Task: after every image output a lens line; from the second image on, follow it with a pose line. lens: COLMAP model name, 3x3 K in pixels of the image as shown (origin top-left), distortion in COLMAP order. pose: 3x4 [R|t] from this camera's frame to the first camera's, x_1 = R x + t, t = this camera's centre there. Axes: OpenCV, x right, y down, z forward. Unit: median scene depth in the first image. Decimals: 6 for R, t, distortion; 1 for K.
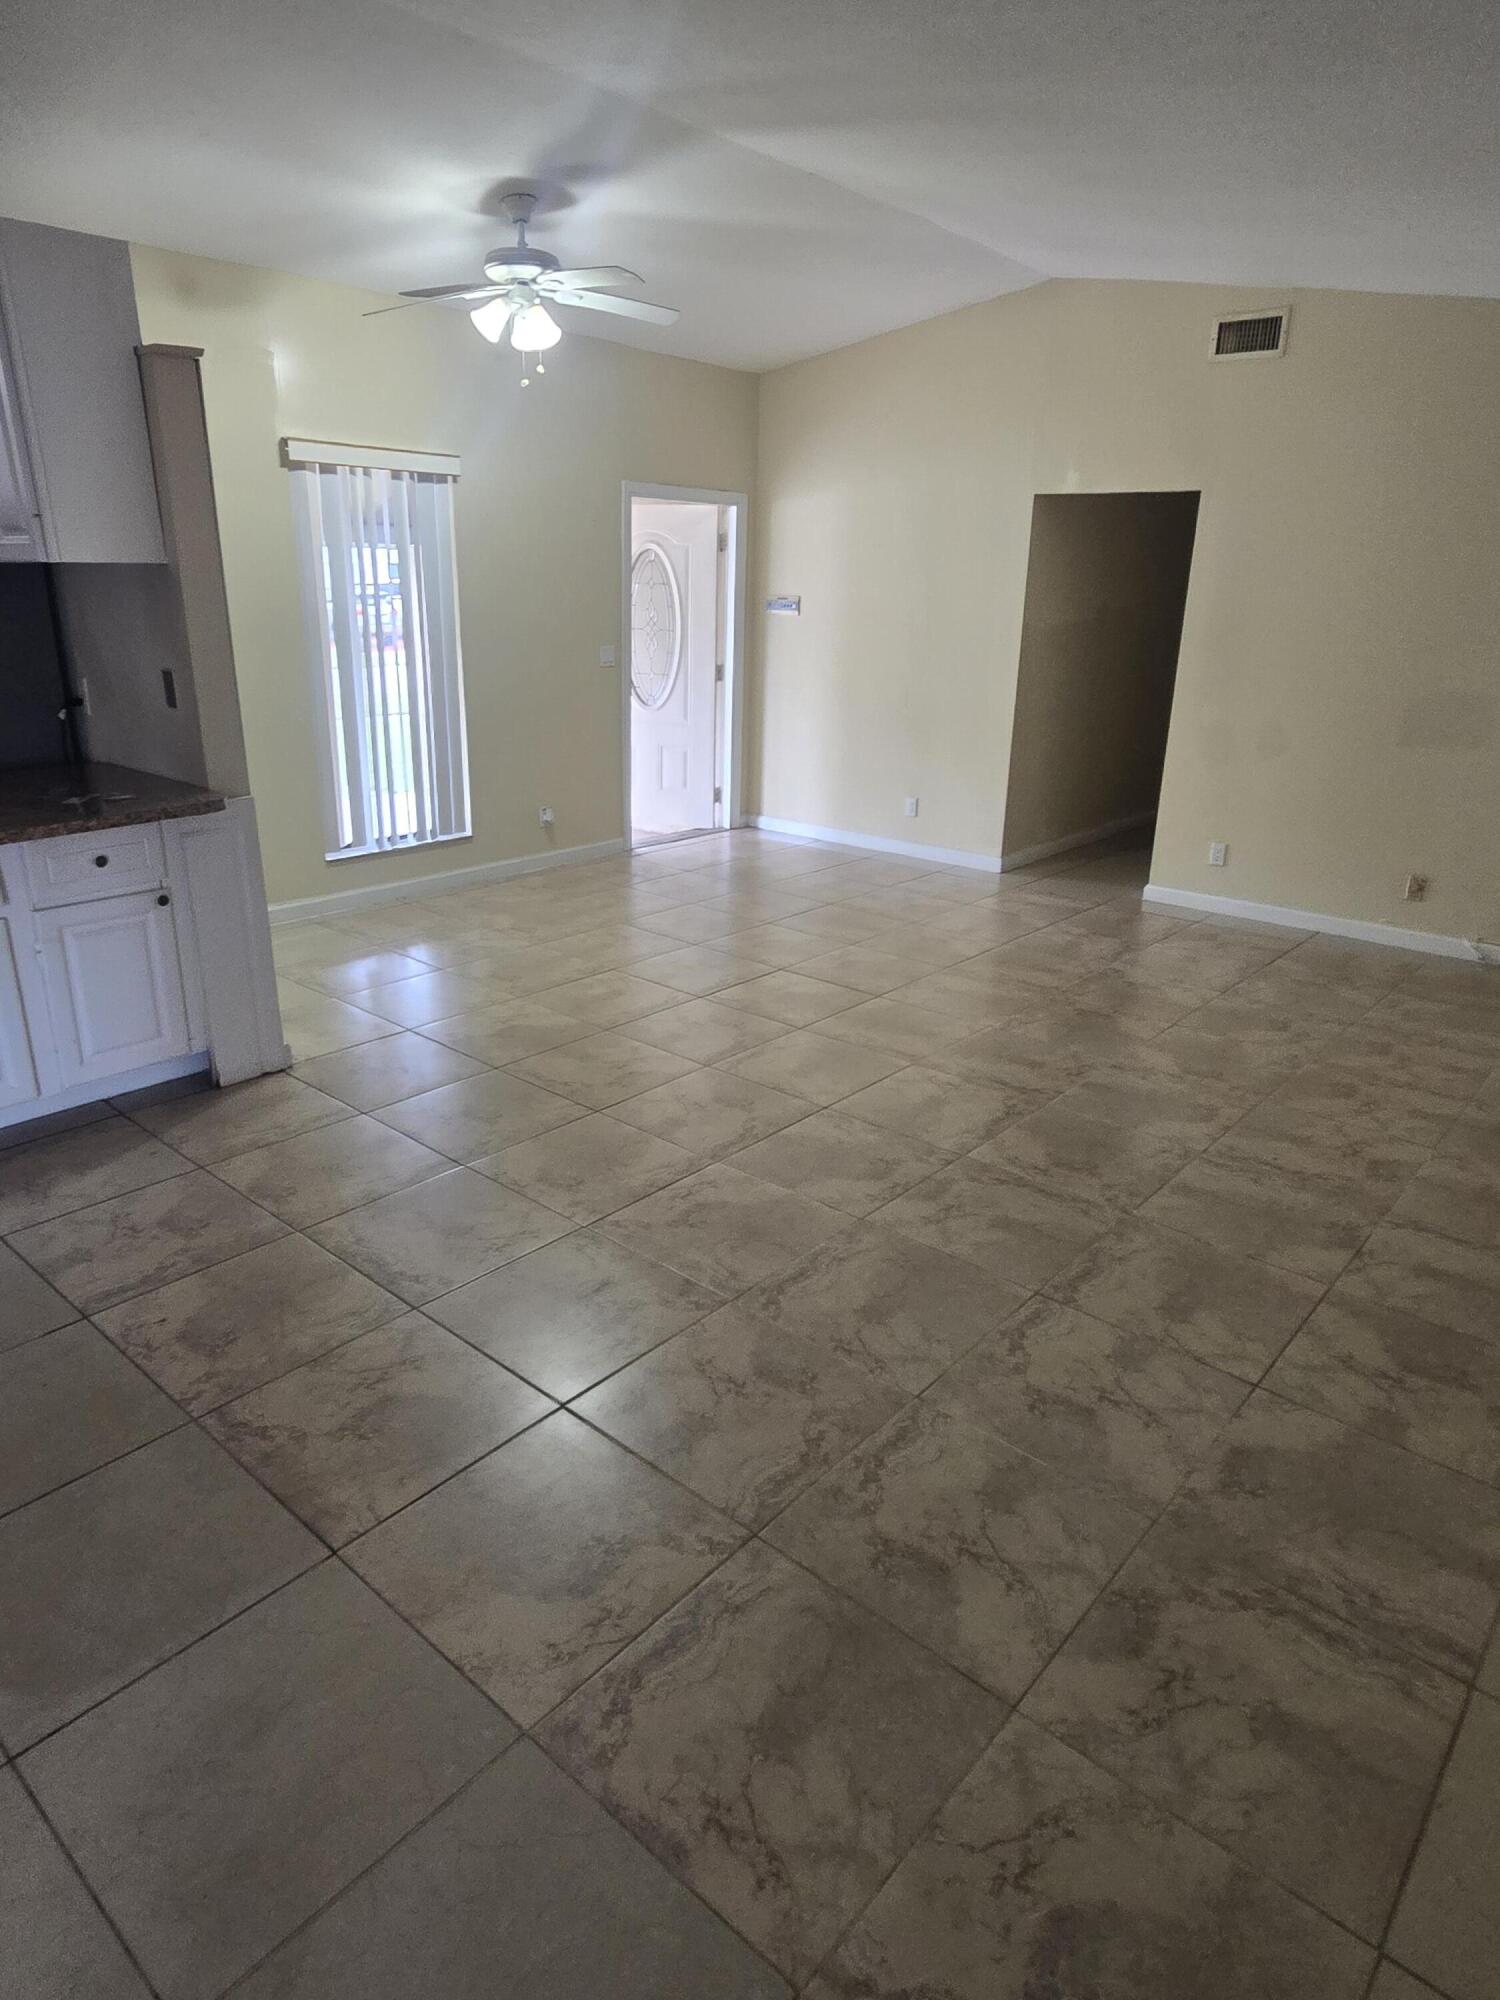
lens RADIAL K [[1193.4, 0, 752.8], [0, 1193.4, 999.3], [0, 0, 1]] dist [-0.007214, -0.001324]
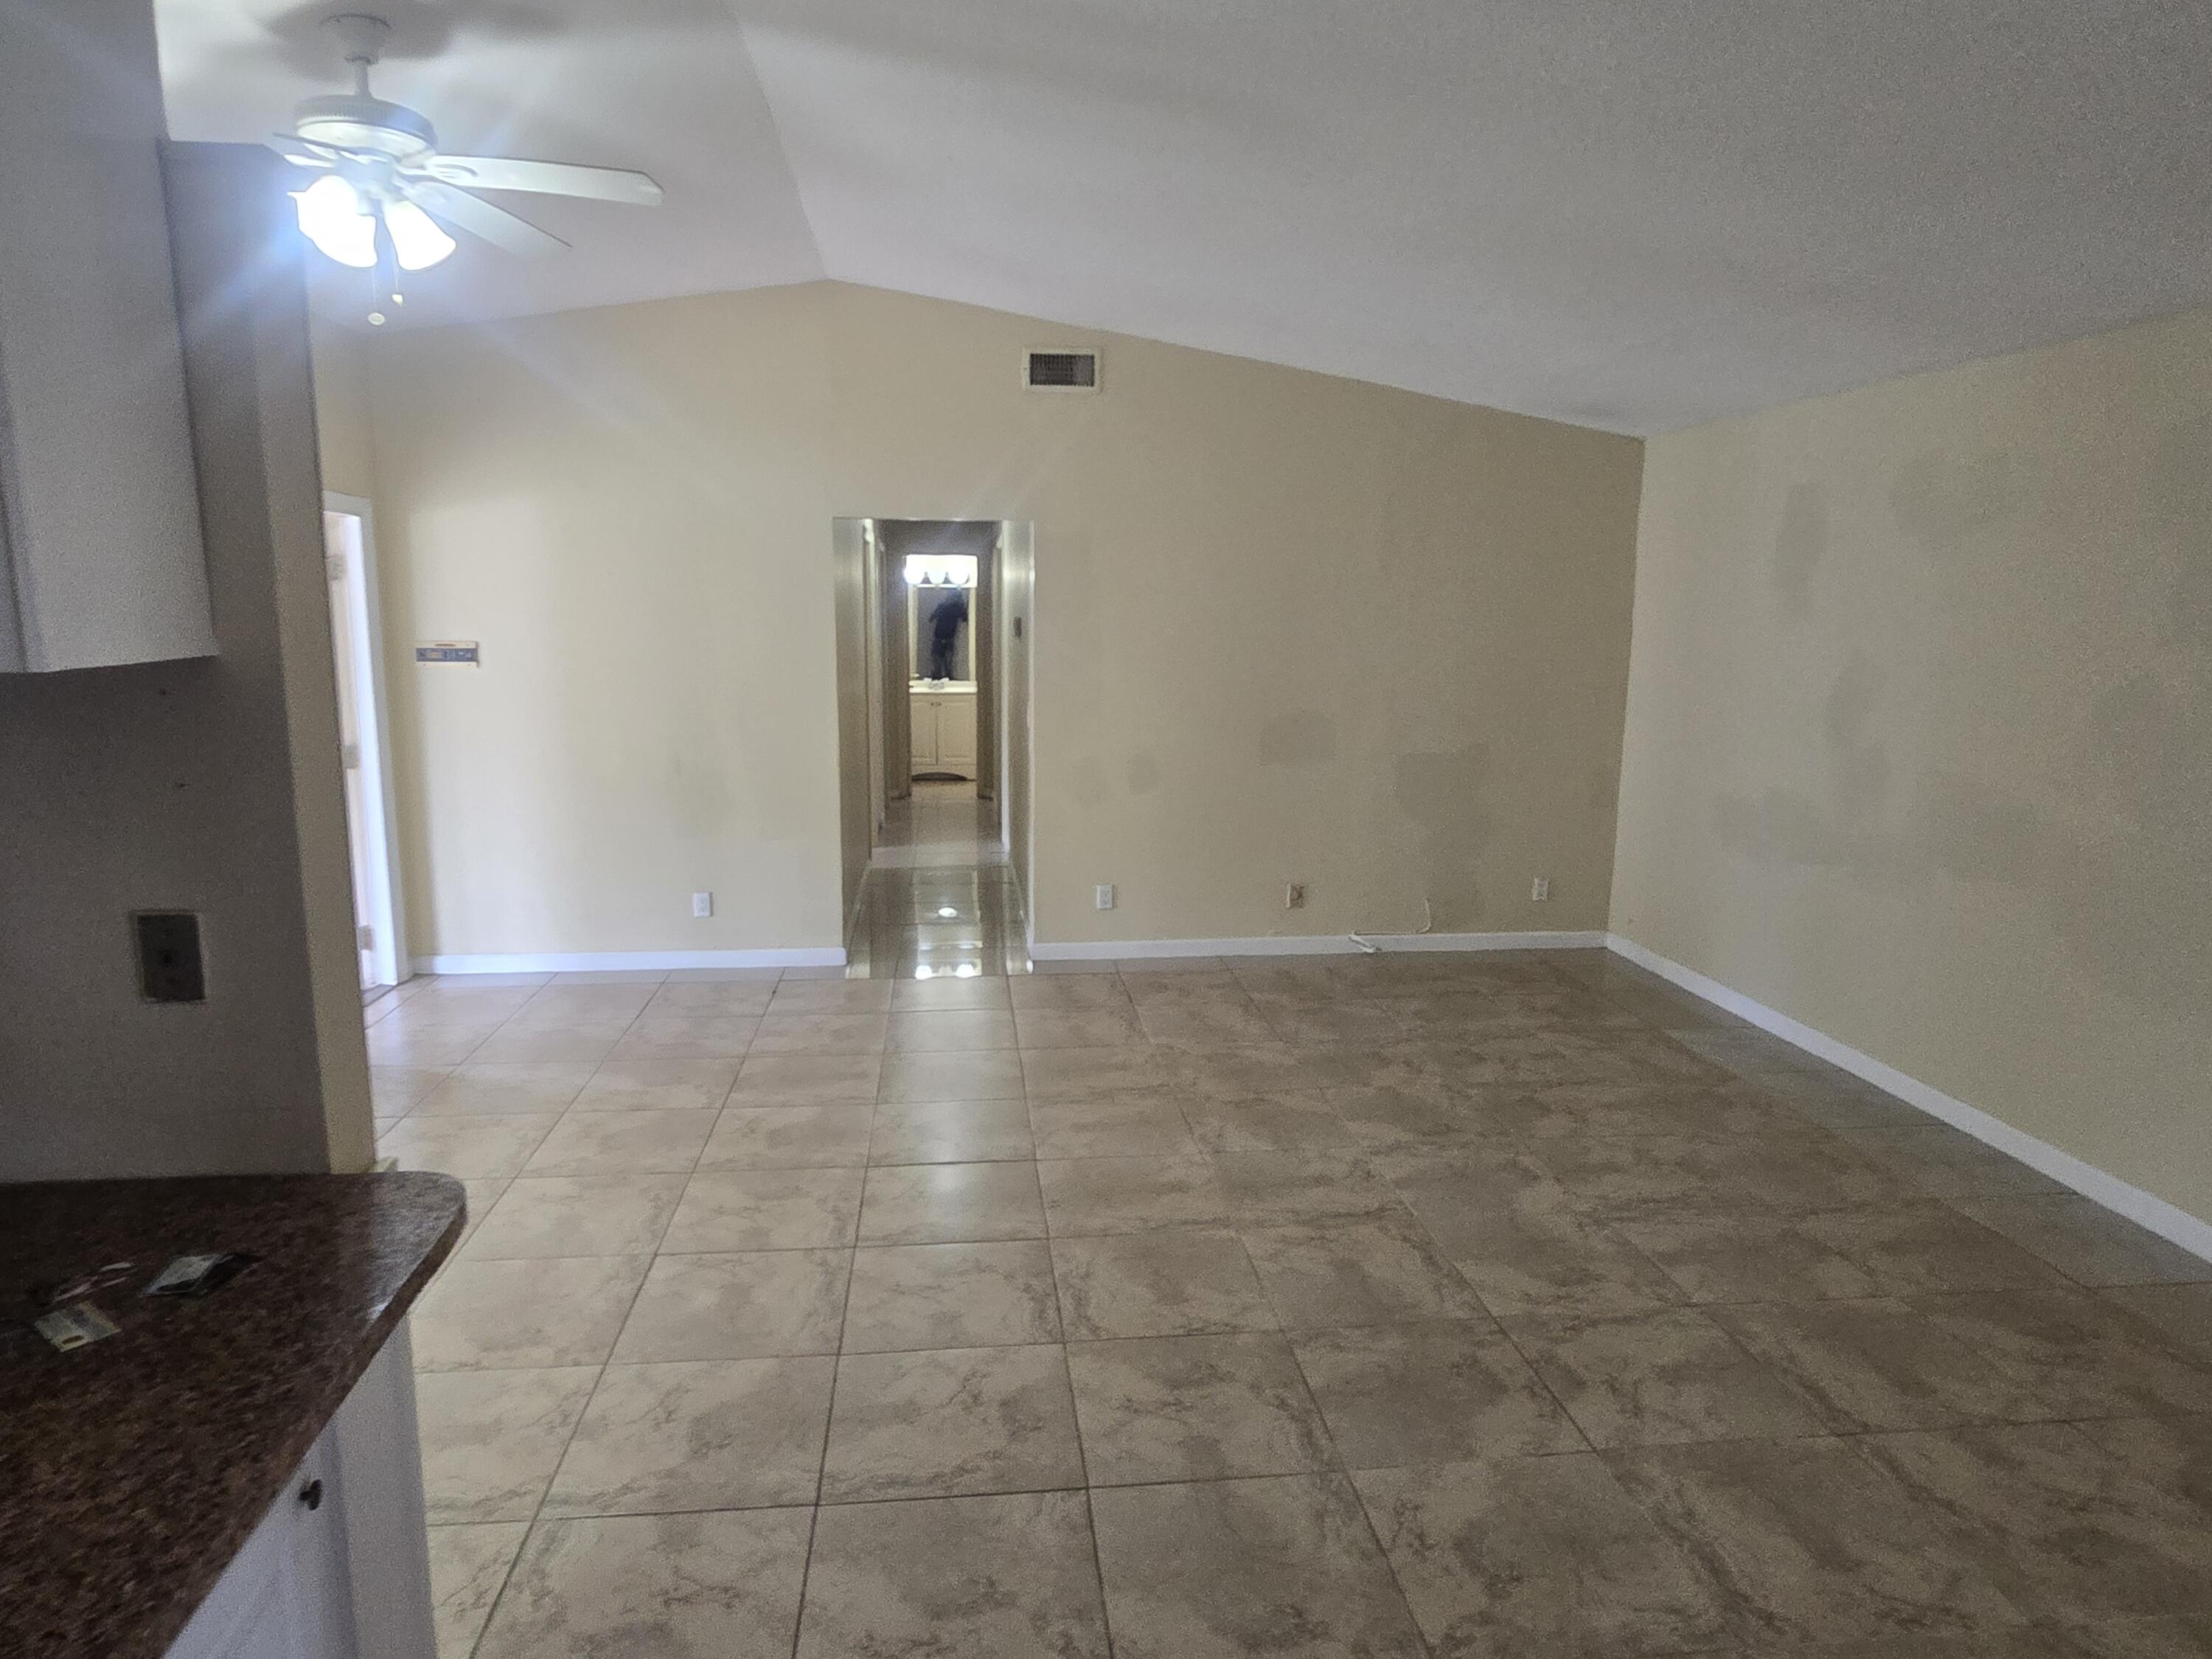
lens RADIAL K [[1319.9, 0, 1082.2], [0, 1319.9, 835.5], [0, 0, 1]] dist [-0.007214, -0.001324]
pose [[0.690816, -0.136848, 0.709962, -0.497214], [0.248627, 0.967007, -0.055527, -0.167643], [-0.678939, 0.214875, 0.702048, 0.411998]]
